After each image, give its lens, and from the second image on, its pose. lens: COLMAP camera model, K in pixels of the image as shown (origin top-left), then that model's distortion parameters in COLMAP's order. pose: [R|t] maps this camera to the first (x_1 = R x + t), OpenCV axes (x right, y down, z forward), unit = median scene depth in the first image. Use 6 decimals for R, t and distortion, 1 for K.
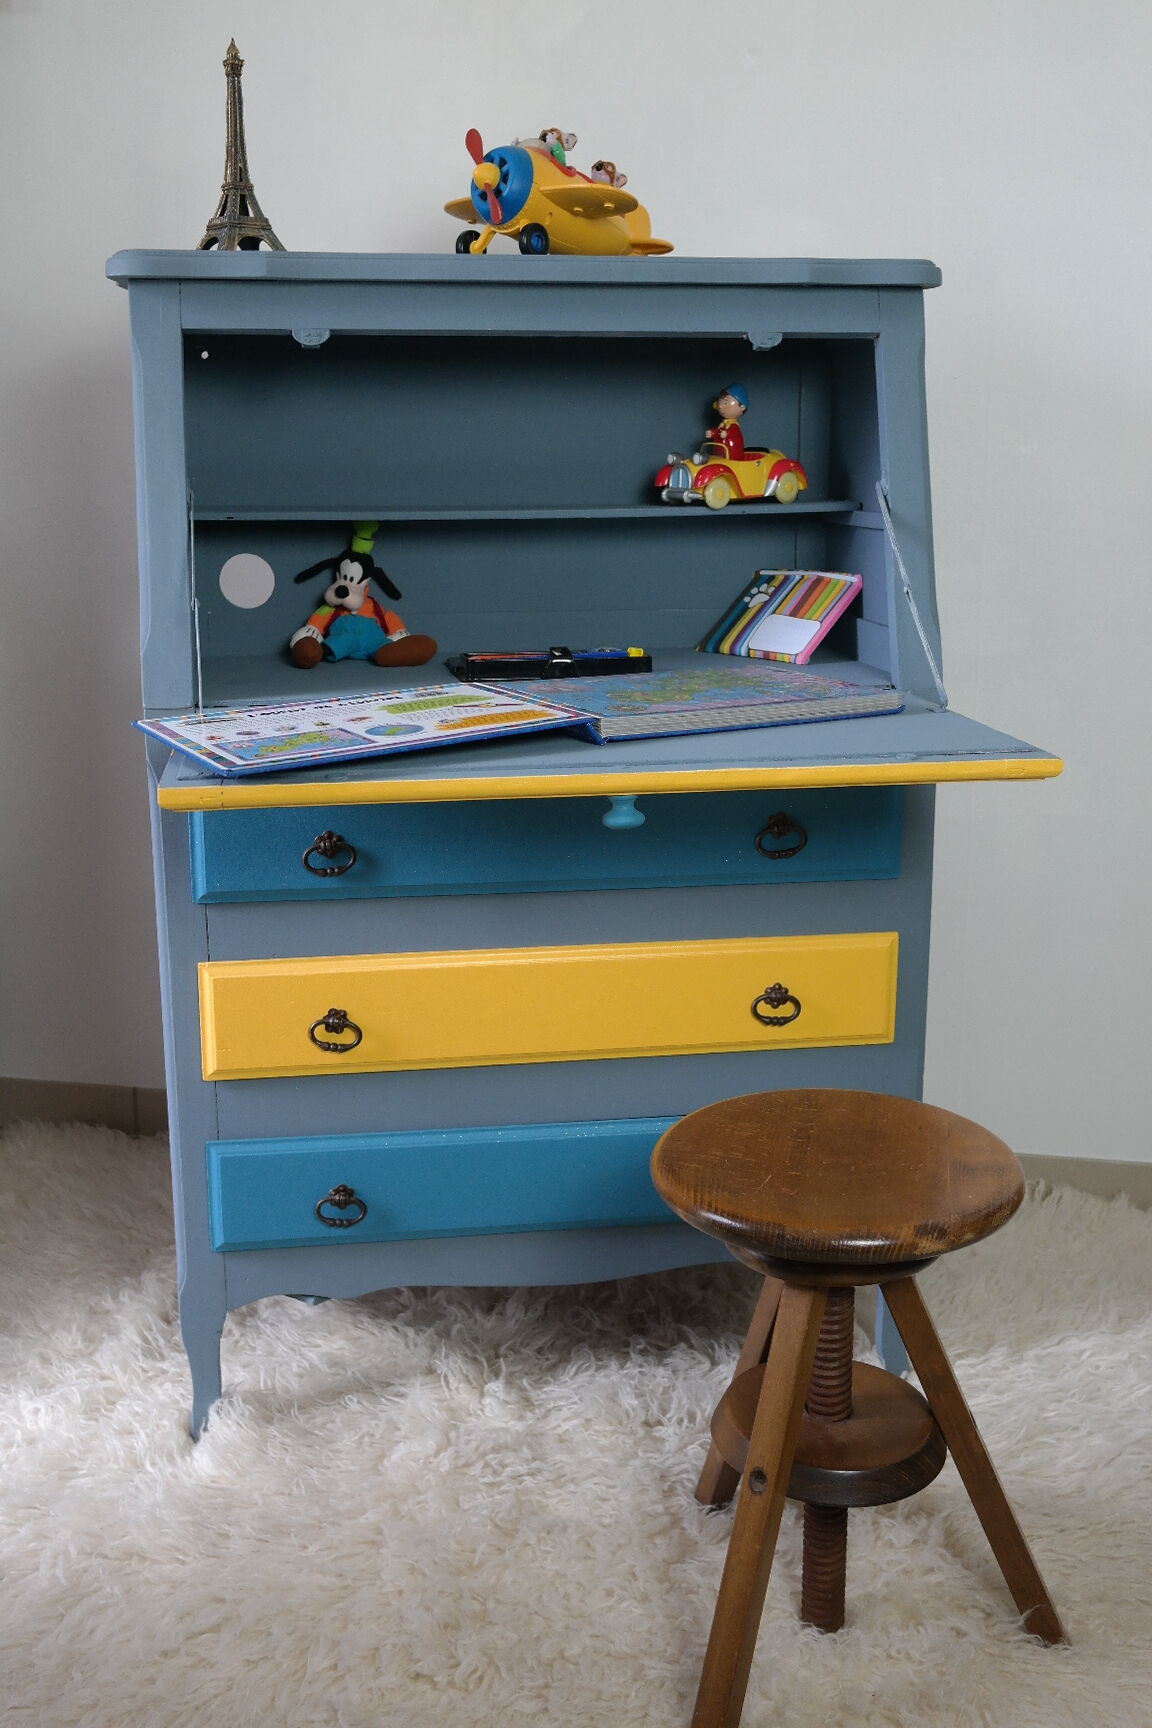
lens RADIAL K [[1689.5, 0, 580.9], [0, 1689.5, 869.6], [0, 0, 1]] dist [-0.044257, 0.000000]
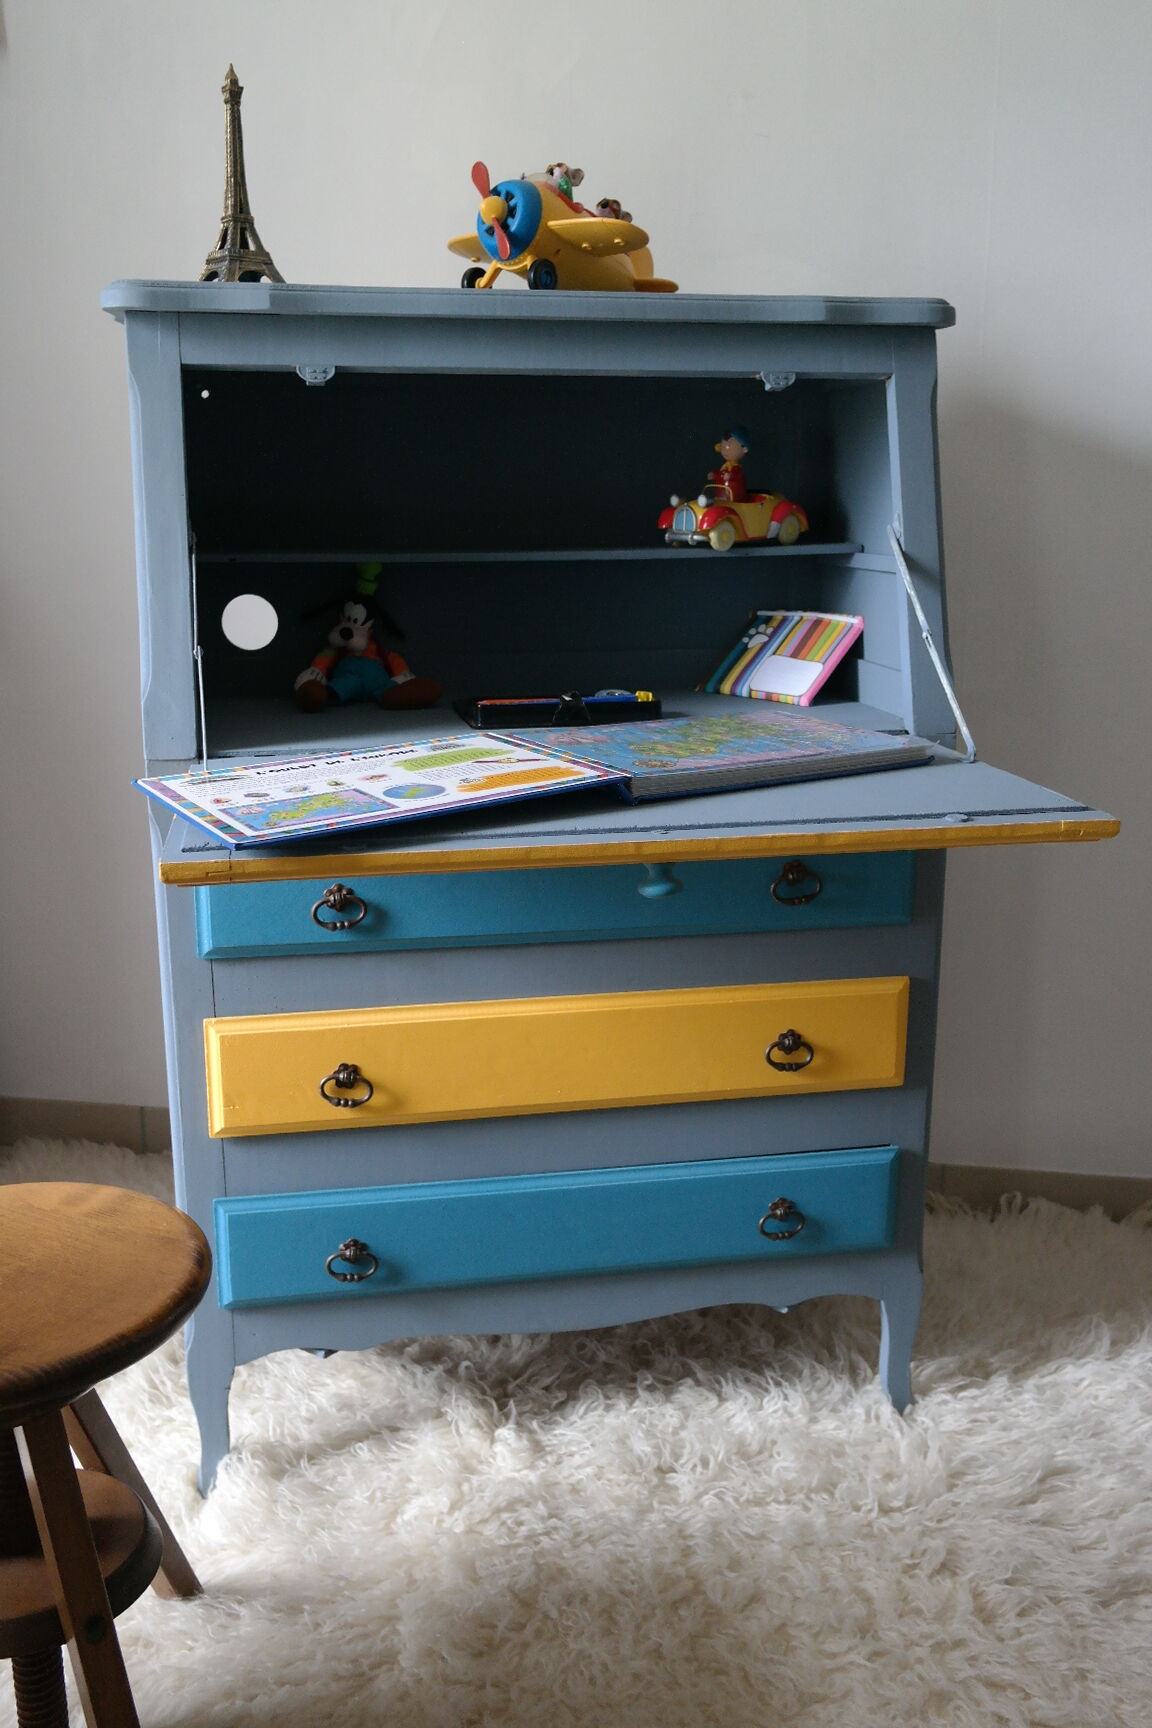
lens RADIAL K [[1450.8, 0, 573.3], [0, 1450.8, 863.4], [0, 0, 1]] dist [-0.014367, -0.010599]
pose [[0.999573, -0.004934, 0.028805, -0.033956], [0.004716, 0.999960, 0.007621, -0.036140], [-0.028842, -0.007482, 0.999556, 0.142732]]
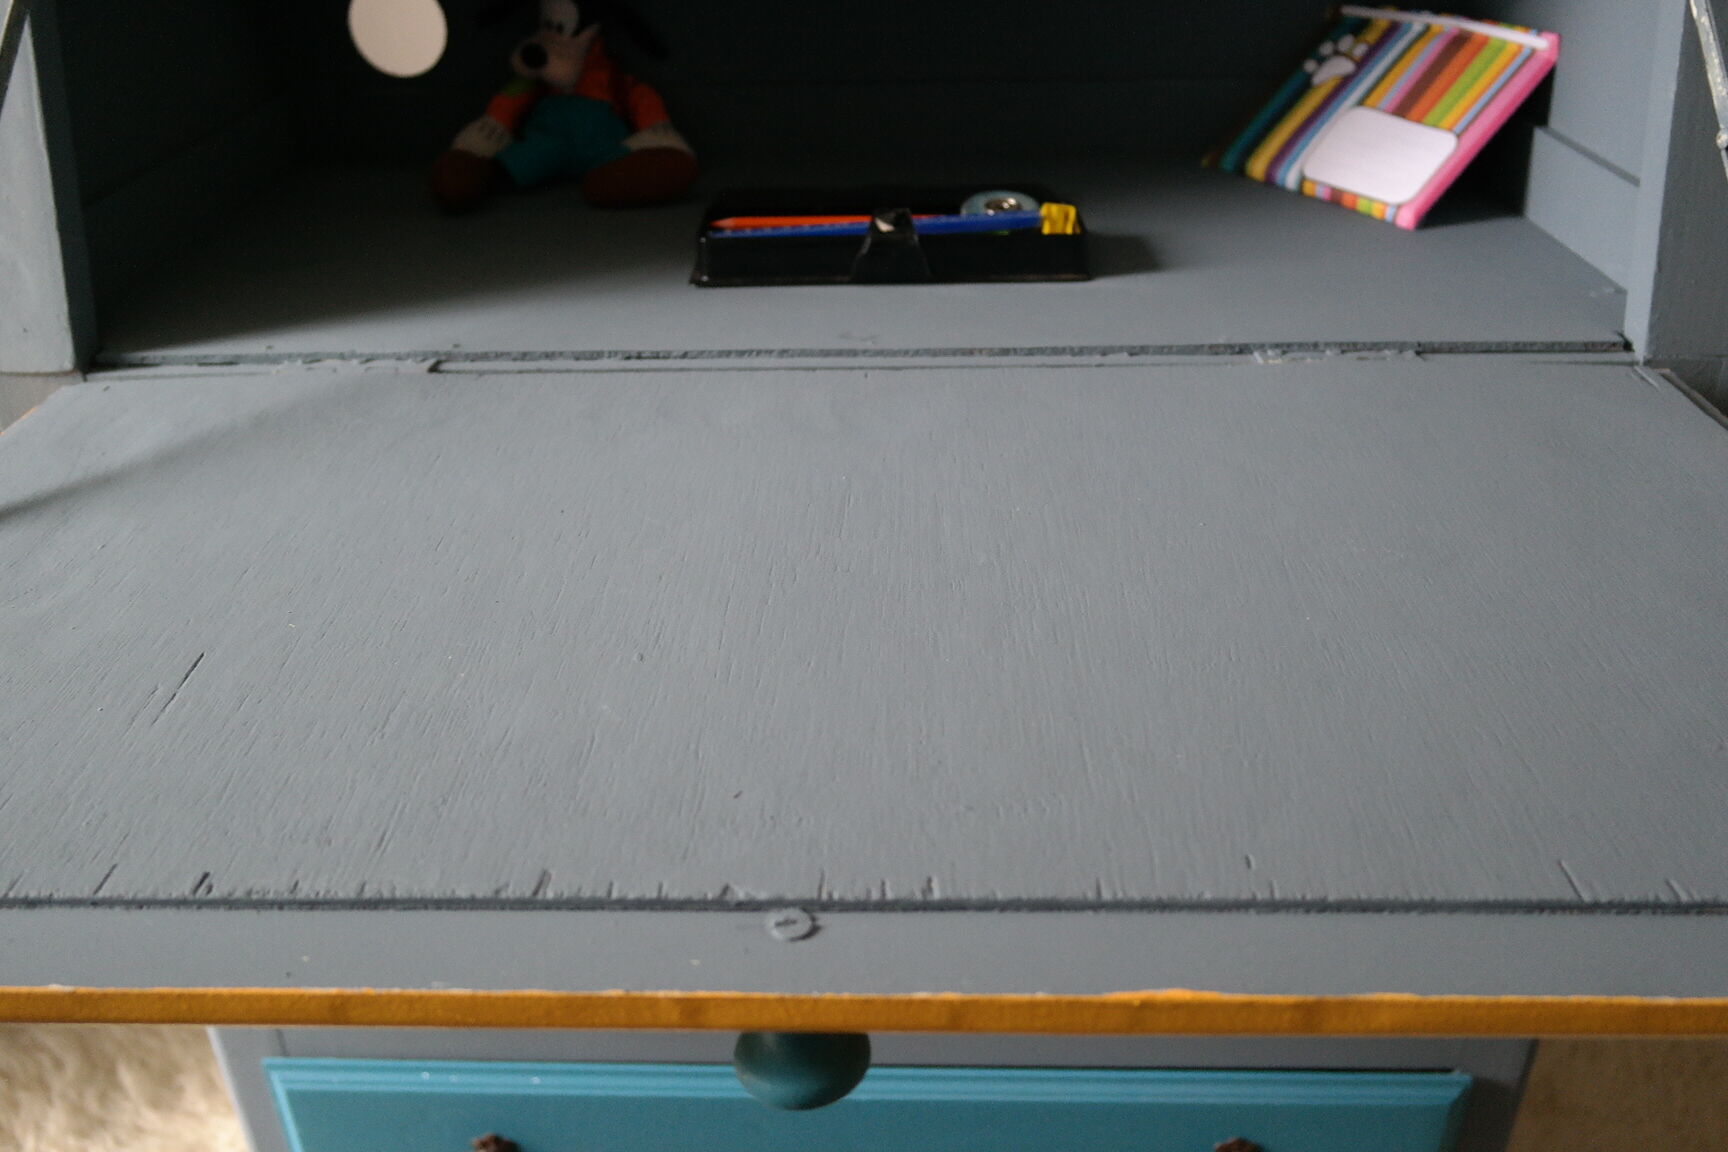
lens RADIAL K [[1420.8, 0, 861.7], [0, 1420.8, 561.8], [0, 0, 1]] dist [-0.023863, -0.004152]
pose [[0.981629, 0.078748, -0.173790, 0.054745], [-0.029521, 0.962572, 0.269413, -0.138583], [0.188501, -0.259333, 0.947214, 0.566207]]
